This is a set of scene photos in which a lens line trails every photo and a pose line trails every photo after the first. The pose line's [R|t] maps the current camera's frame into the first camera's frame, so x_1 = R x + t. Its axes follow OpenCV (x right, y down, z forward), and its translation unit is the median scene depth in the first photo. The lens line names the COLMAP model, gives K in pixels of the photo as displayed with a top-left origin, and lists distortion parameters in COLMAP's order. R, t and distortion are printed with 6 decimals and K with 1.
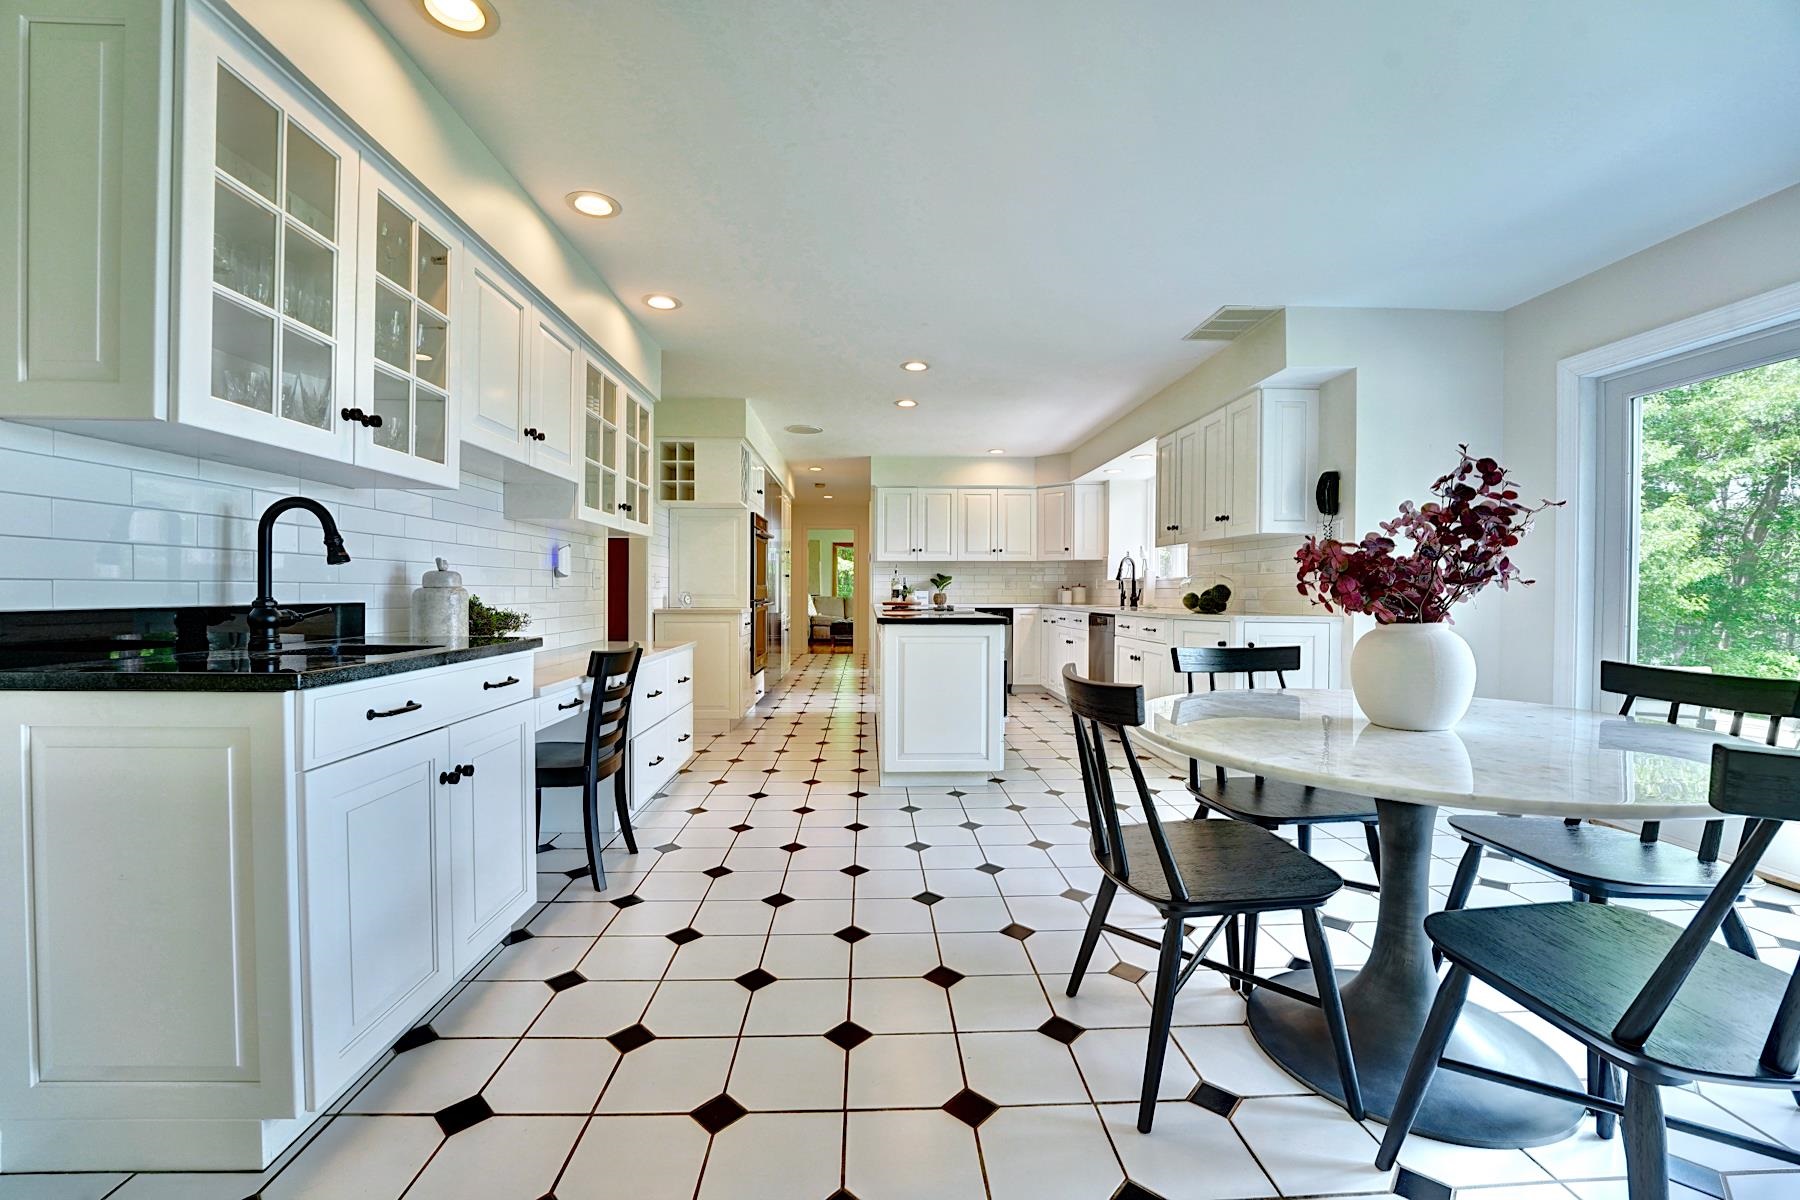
lens RADIAL K [[732.4, 0, 894.3], [0, 732.4, 595.8], [0, 0, 1]] dist [-0.027950, 0.003627]
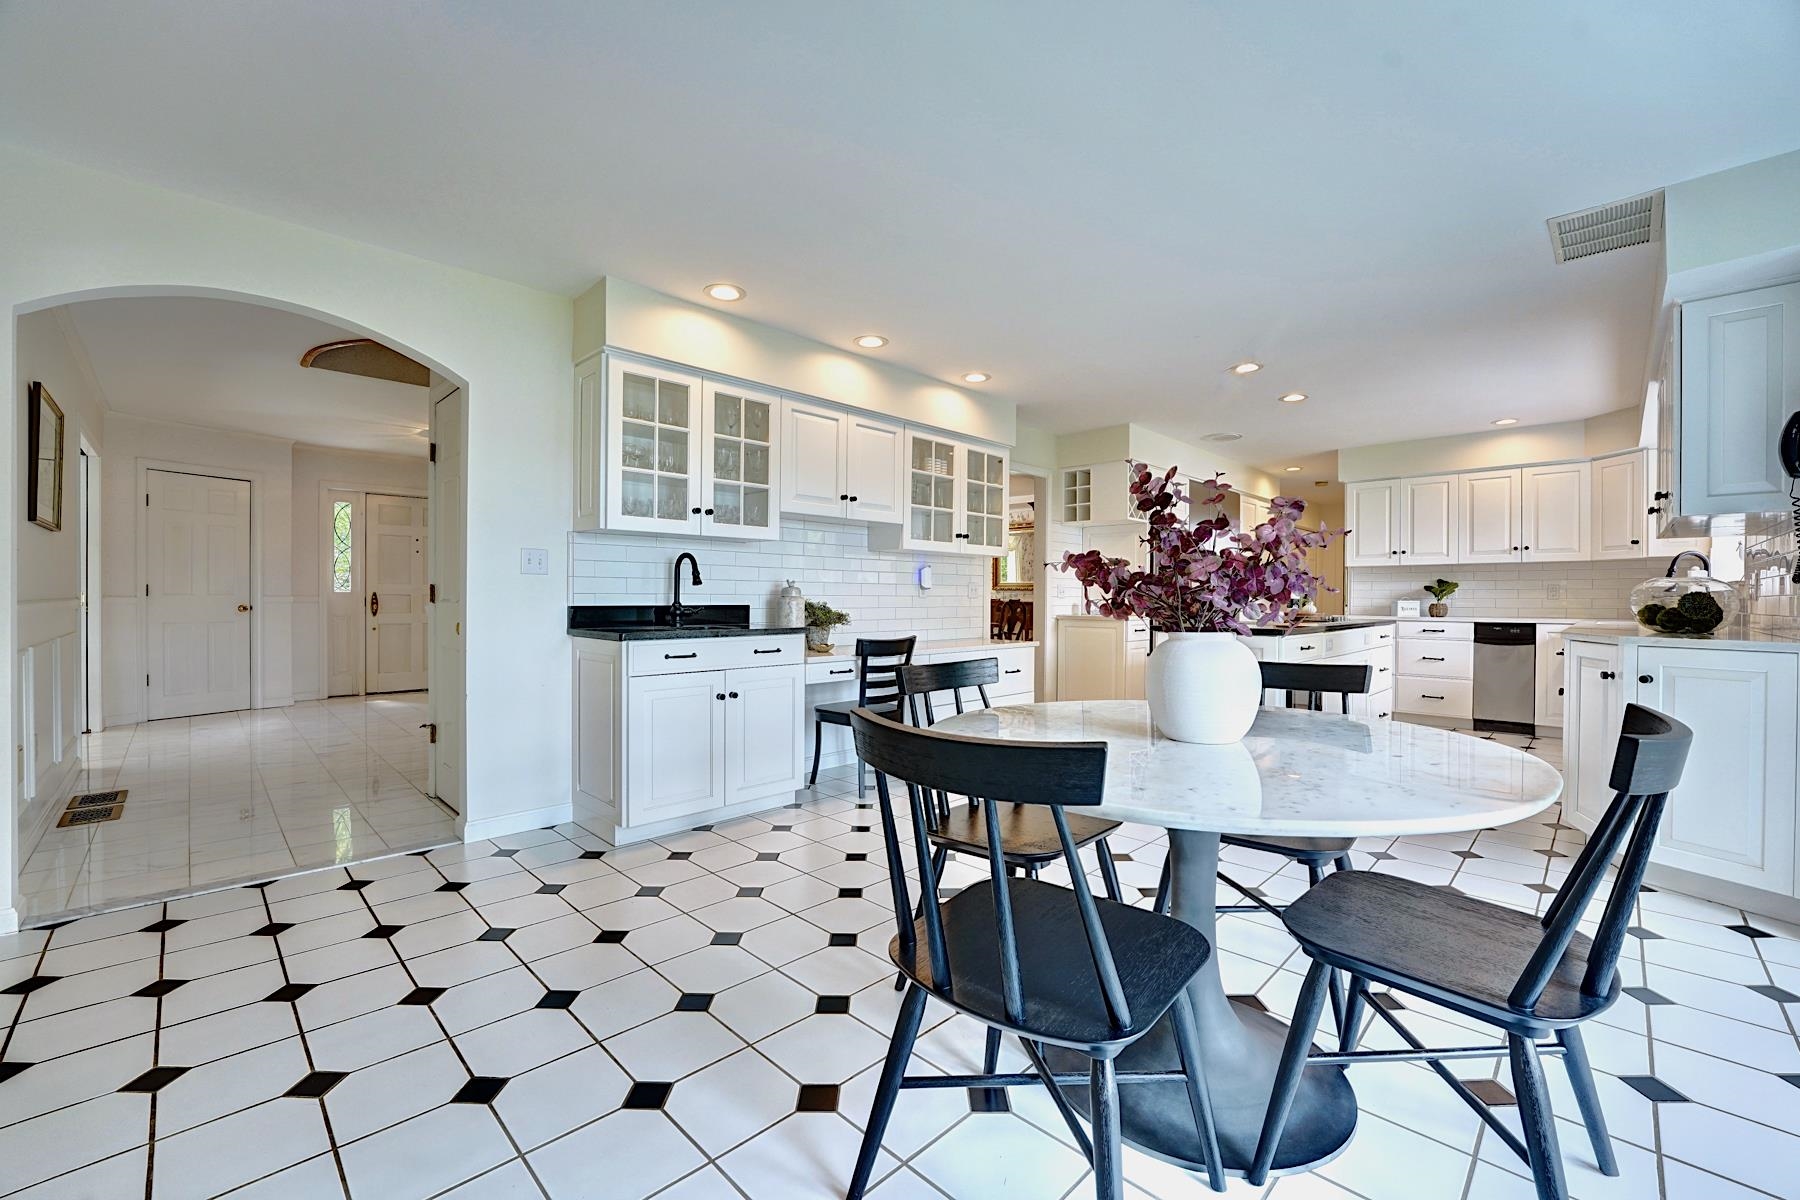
lens RADIAL K [[732.4, 0, 893.9], [0, 732.4, 595.0], [0, 0, 1]] dist [-0.027950, 0.003627]
pose [[0.681623, -0.002104, -0.731700, 0.732536], [-0.007569, 0.999922, -0.009926, -0.000699], [0.731664, 0.012305, 0.681554, 0.012852]]
